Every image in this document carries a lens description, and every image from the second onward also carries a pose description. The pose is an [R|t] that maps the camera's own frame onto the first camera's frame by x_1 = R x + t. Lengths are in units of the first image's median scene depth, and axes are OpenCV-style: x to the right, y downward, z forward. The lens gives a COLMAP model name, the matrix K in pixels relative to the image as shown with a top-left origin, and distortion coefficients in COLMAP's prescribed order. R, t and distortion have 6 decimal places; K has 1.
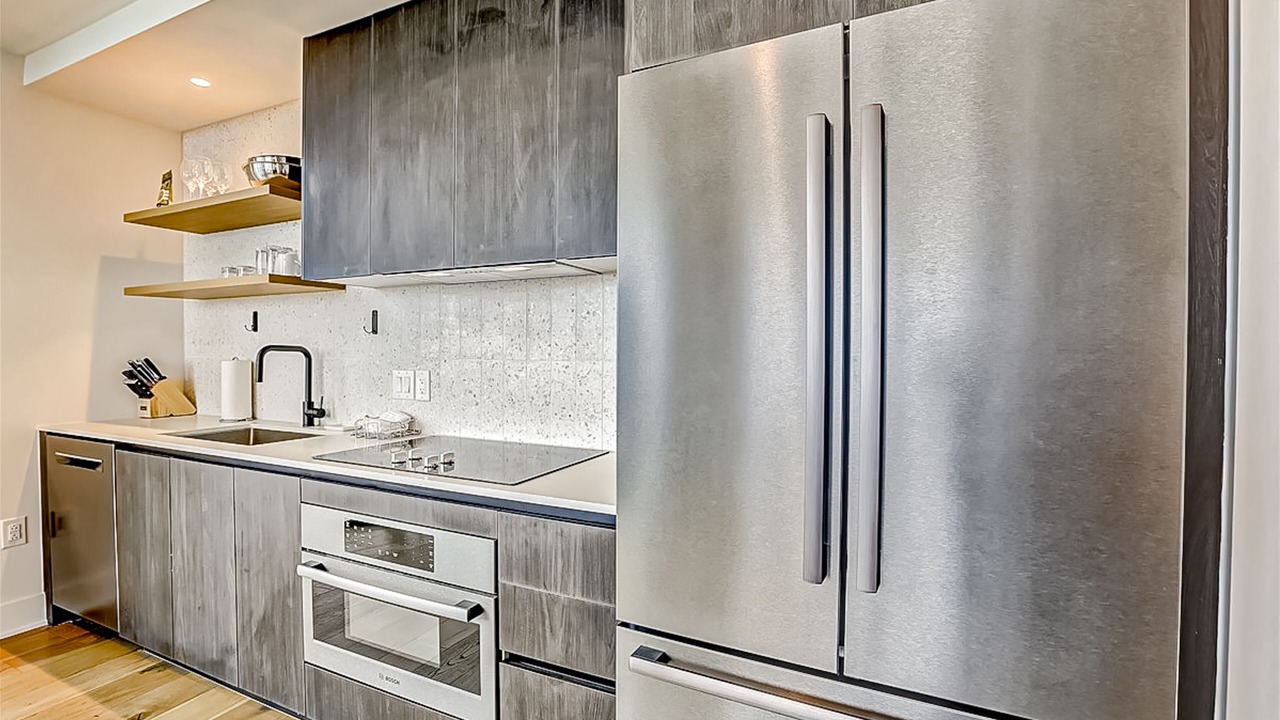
lens RADIAL K [[583.9, 0, 643.7], [0, 583.9, 353.2], [0, 0, 1]] dist [-0.035479, 0.003103]
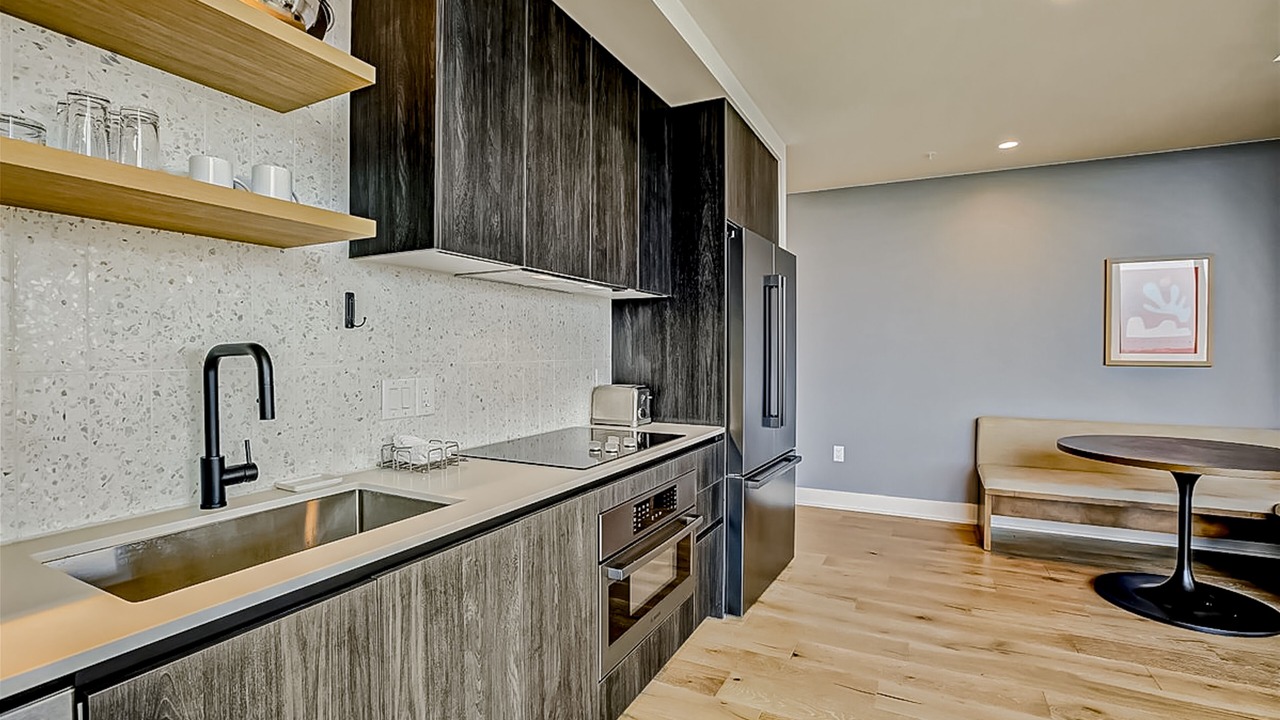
lens RADIAL K [[583.9, 0, 643.6], [0, 583.9, 360.2], [0, 0, 1]] dist [-0.035479, 0.003103]
pose [[0.017824, -0.020128, 0.999639, -1.234849], [0.000089, 0.999797, 0.020129, -0.010667], [-0.999841, -0.000270, 0.017822, 0.726188]]
